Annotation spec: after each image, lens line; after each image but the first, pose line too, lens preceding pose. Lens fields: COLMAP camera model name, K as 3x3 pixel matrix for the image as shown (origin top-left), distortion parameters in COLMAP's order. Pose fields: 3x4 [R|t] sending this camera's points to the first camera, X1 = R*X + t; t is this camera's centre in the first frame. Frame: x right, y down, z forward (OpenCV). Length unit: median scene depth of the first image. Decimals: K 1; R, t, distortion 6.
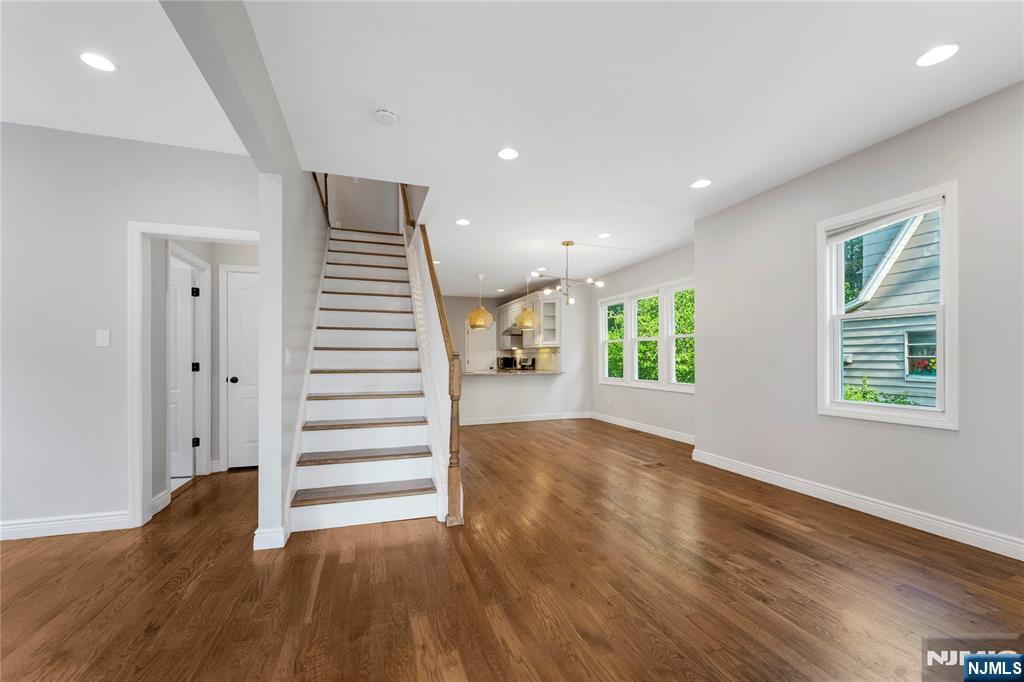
lens RADIAL K [[419.4, 0, 509.0], [0, 419.4, 360.4], [0, 0, 1]] dist [0.001863, 0.000118]
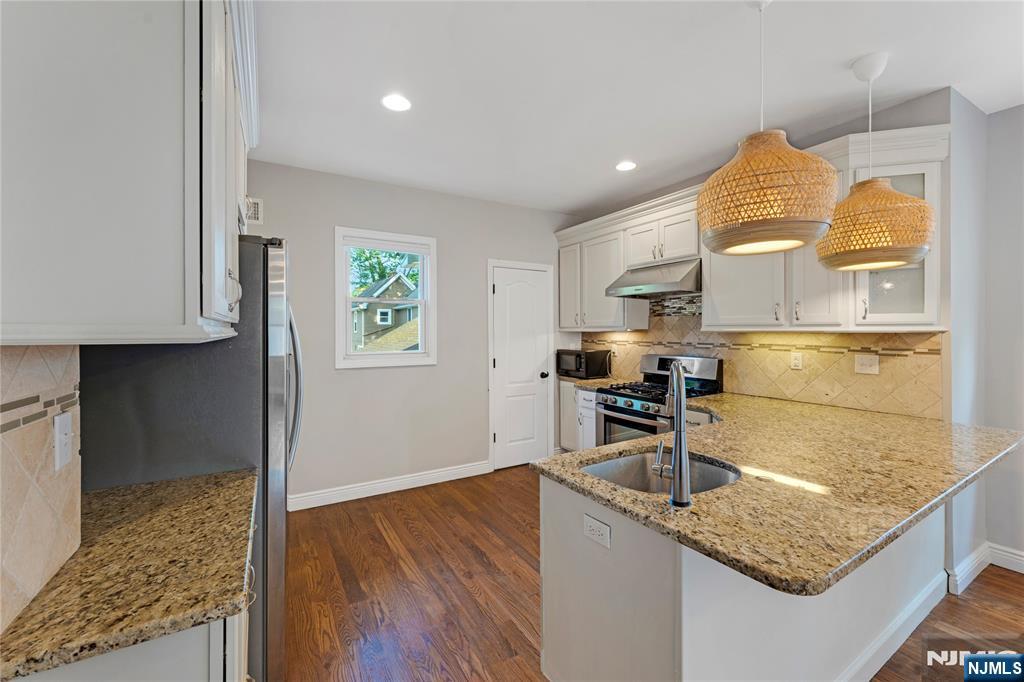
lens RADIAL K [[419.4, 0, 515.4], [0, 419.4, 331.6], [0, 0, 1]] dist [0.001863, 0.000118]
pose [[0.974717, -0.002548, 0.223428, -0.216721], [0.002728, 0.999996, -0.000497, -0.033683], [-0.223426, 0.001094, 0.974720, 0.786808]]
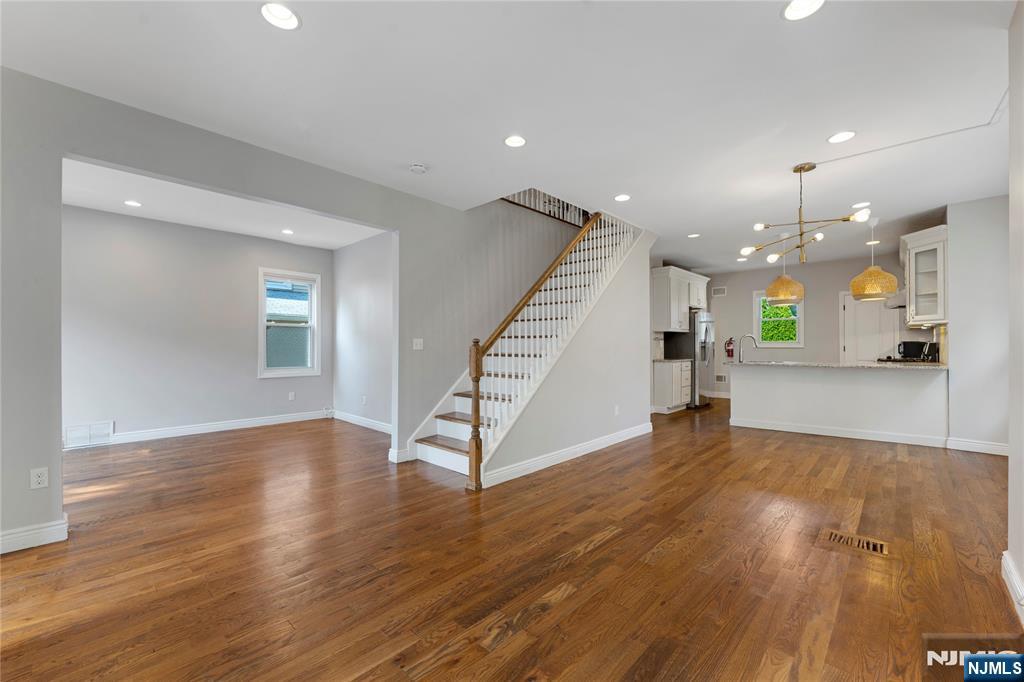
lens RADIAL K [[419.4, 0, 516.0], [0, 419.4, 344.1], [0, 0, 1]] dist [0.001863, 0.000118]
pose [[0.480783, -0.002937, -0.876835, 0.342733], [-0.000668, 0.999993, -0.003716, -0.001218], [0.876839, 0.002372, 0.480778, 0.200916]]
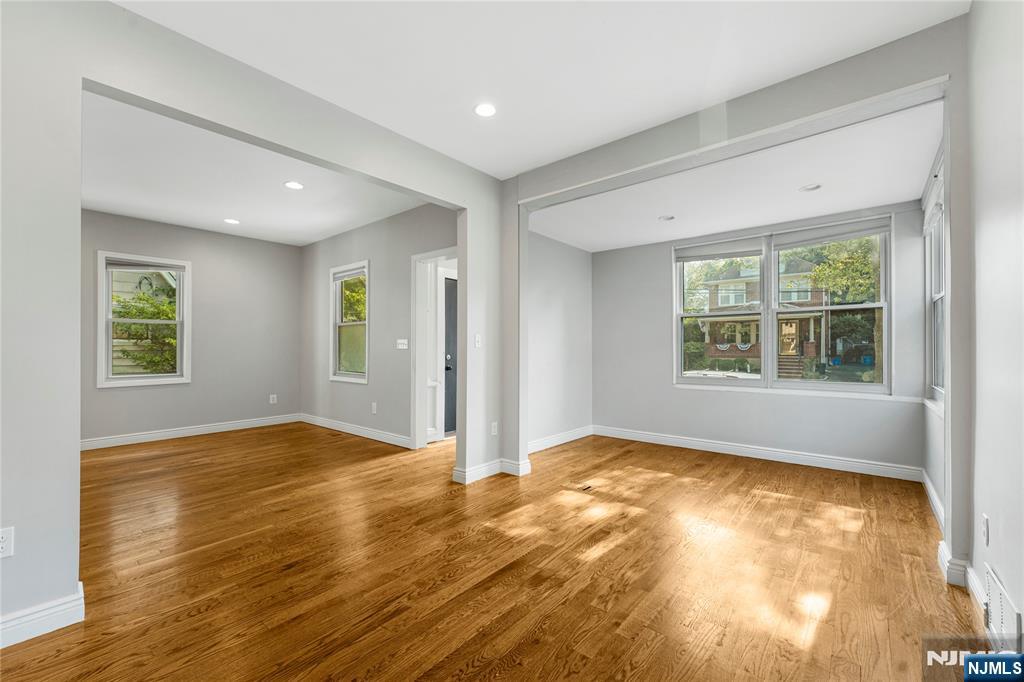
lens RADIAL K [[419.4, 0, 510.4], [0, 419.4, 340.7], [0, 0, 1]] dist [0.001863, 0.000118]
pose [[-0.525162, 0.017719, 0.850818, -0.490626], [0.007292, 0.999840, -0.016322, 0.002021], [-0.850971, -0.002368, -0.525207, 0.240174]]
